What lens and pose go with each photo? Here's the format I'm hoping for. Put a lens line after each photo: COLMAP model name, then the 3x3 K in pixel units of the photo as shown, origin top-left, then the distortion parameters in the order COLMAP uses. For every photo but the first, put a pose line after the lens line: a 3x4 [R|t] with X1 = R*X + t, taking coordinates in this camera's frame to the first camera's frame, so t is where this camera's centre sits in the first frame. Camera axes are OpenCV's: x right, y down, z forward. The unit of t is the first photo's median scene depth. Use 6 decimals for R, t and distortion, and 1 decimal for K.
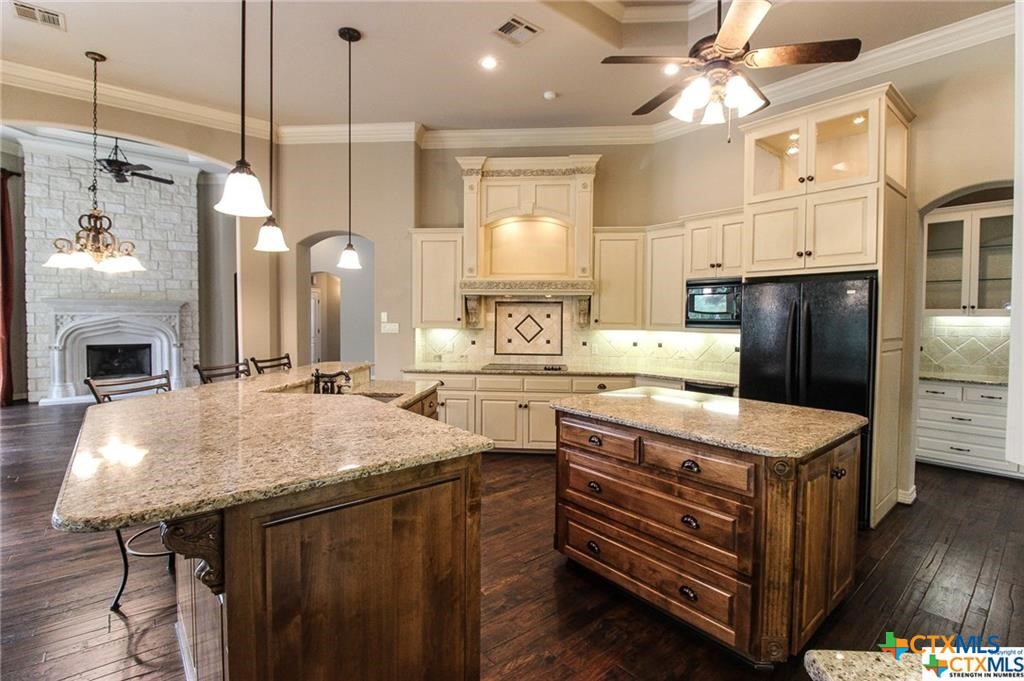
lens RADIAL K [[472.9, 0, 514.3], [0, 472.9, 335.6], [0, 0, 1]] dist [-0.002086, -0.000780]
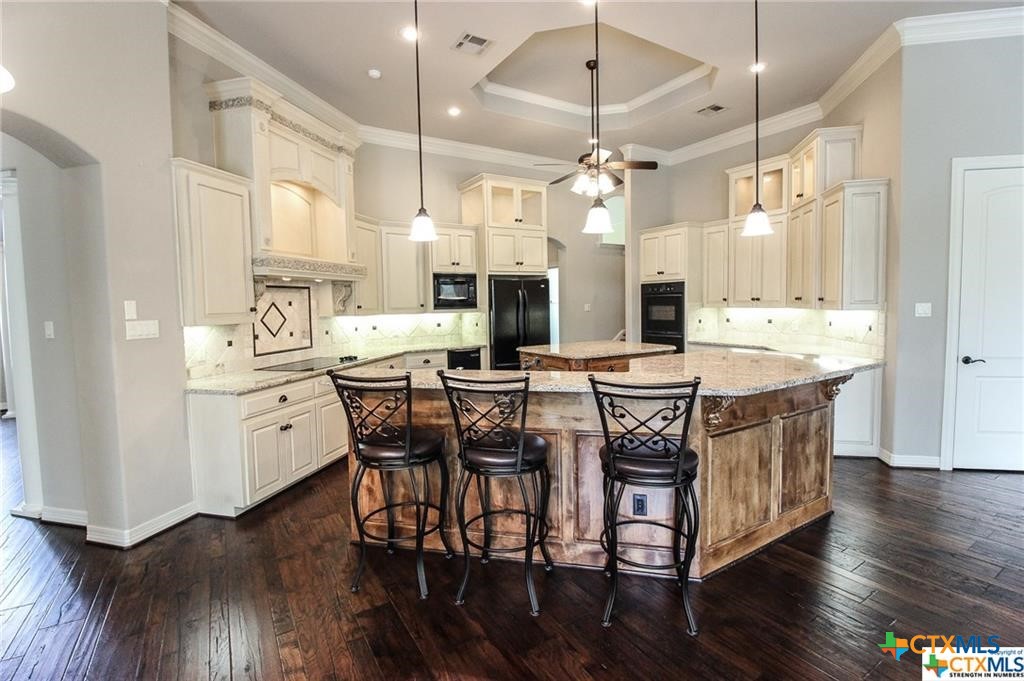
lens RADIAL K [[479.0, 0, 514.3], [0, 479.0, 336.7], [0, 0, 1]] dist [-0.004599, -0.008392]
pose [[0.139113, -0.083018, 0.986790, -0.772112], [0.058257, 0.995440, 0.075533, -0.025412], [-0.988561, 0.046980, 0.143315, 0.519933]]
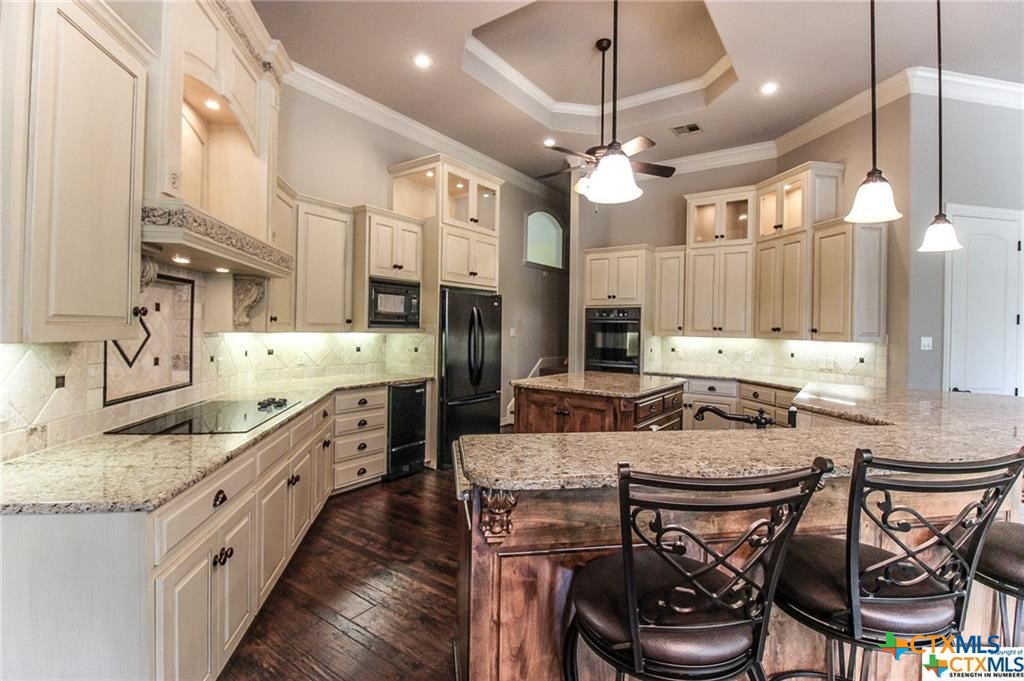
lens RADIAL K [[479.0, 0, 515.4], [0, 479.0, 332.6], [0, 0, 1]] dist [-0.004599, -0.008392]
pose [[-0.261230, -0.021463, 0.965038, -0.519673], [0.017334, 0.999487, 0.026922, -0.023989], [-0.965121, 0.023761, -0.260724, 0.835484]]
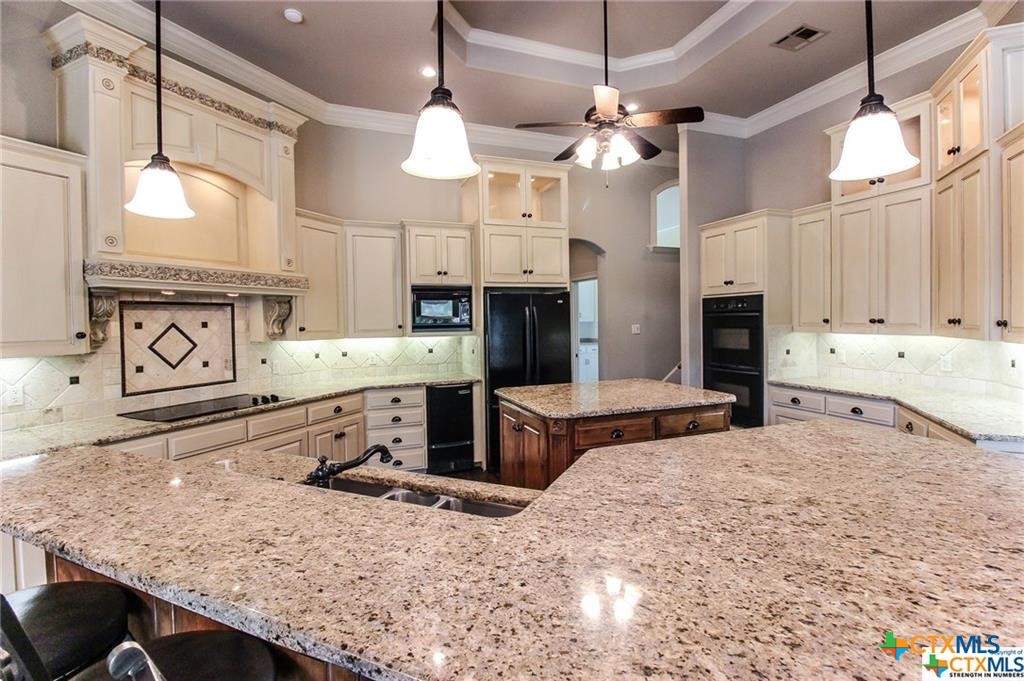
lens RADIAL K [[479.0, 0, 518.1], [0, 479.0, 334.4], [0, 0, 1]] dist [-0.004599, -0.008392]
pose [[0.319236, -0.043105, 0.946694, -0.447193], [0.054323, 0.998155, 0.027130, -0.024183], [-0.946117, 0.042767, 0.320989, 0.403701]]
